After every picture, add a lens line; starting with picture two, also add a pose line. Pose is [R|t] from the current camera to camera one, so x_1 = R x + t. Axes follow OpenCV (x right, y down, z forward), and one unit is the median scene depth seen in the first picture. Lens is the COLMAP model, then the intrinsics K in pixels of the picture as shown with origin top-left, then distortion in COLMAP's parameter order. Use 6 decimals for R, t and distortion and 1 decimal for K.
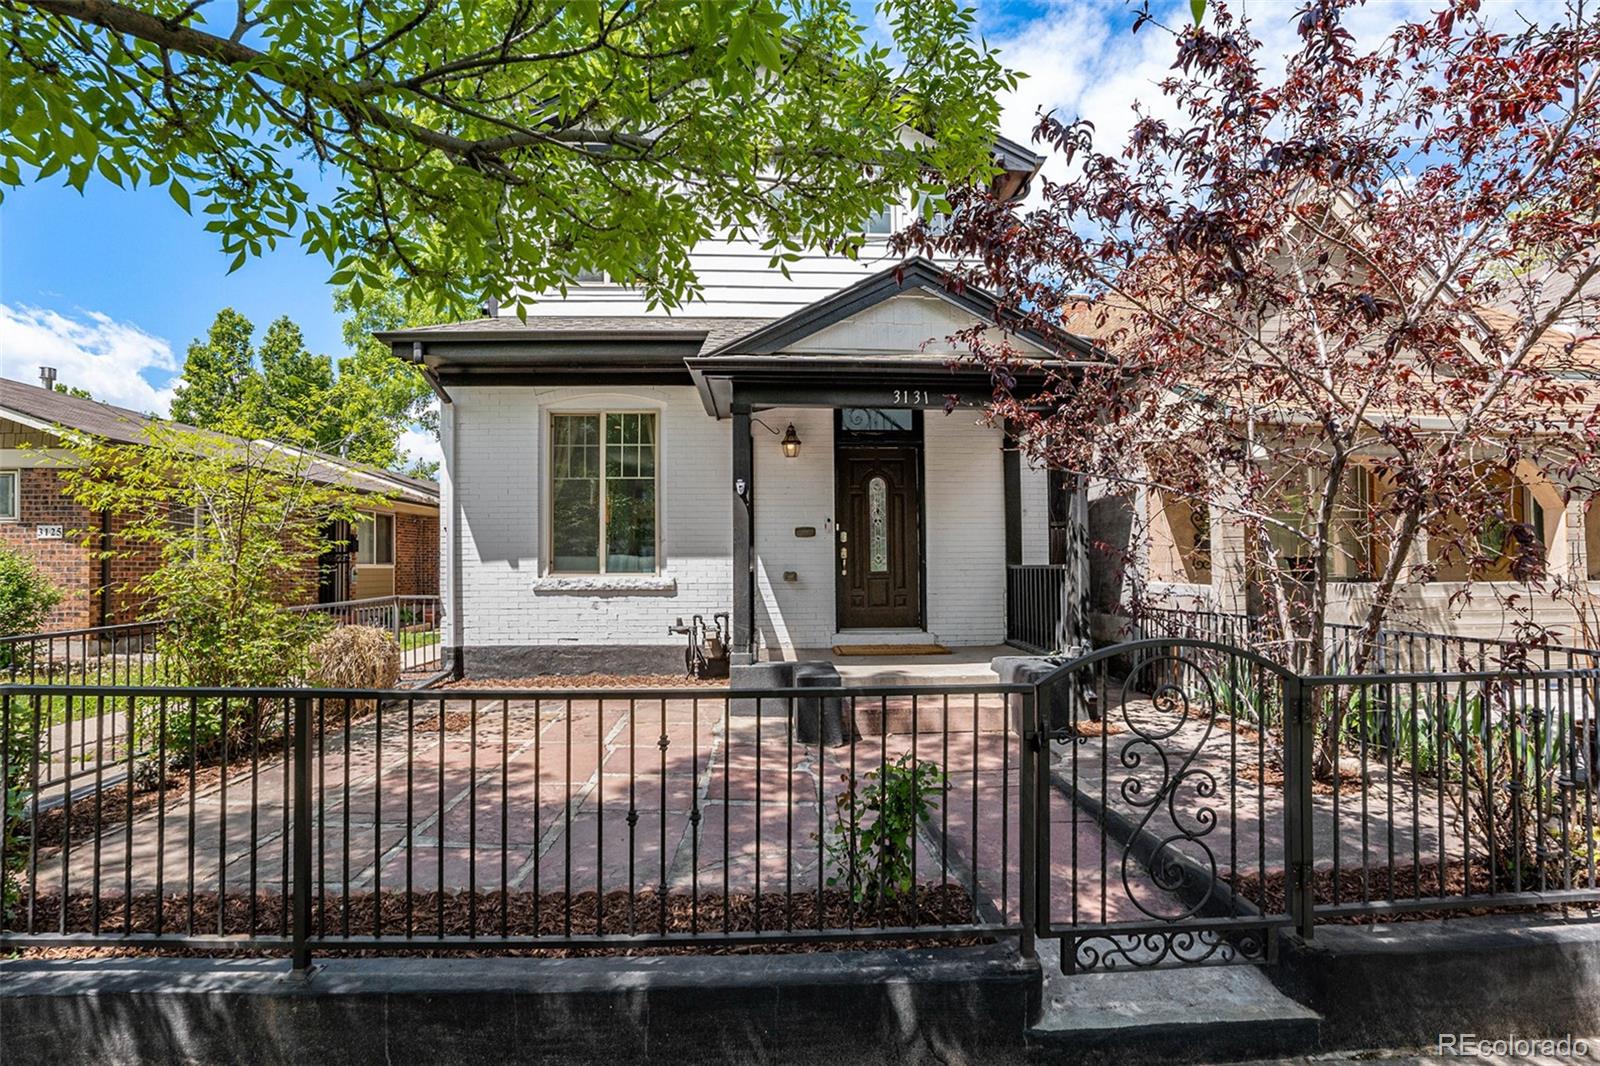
lens RADIAL K [[729.2, 0, 806.7], [0, 729.2, 537.0], [0, 0, 1]] dist [-0.047450, 0.009781]
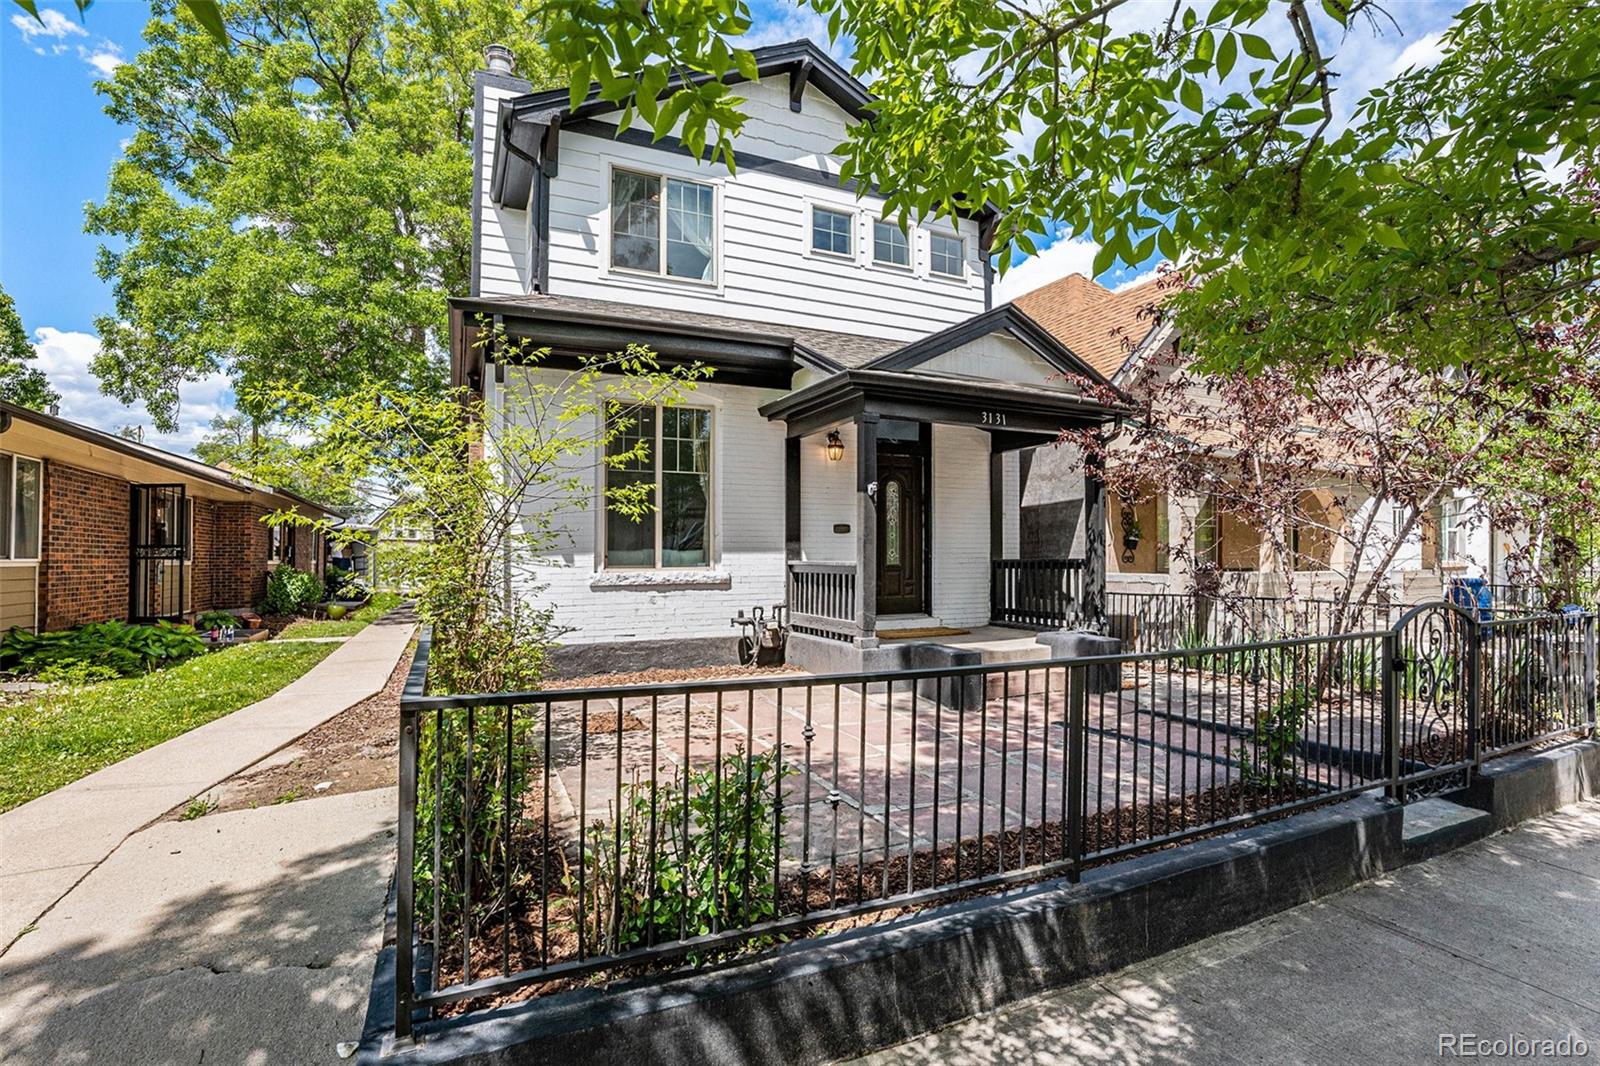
lens RADIAL K [[729.2, 0, 814.5], [0, 729.2, 532.0], [0, 0, 1]] dist [-0.047450, 0.009781]
pose [[0.930710, 0.011315, 0.365584, -0.448918], [-0.011681, 0.999931, -0.001211, -0.000188], [-0.365572, -0.003143, 0.930778, -0.003329]]
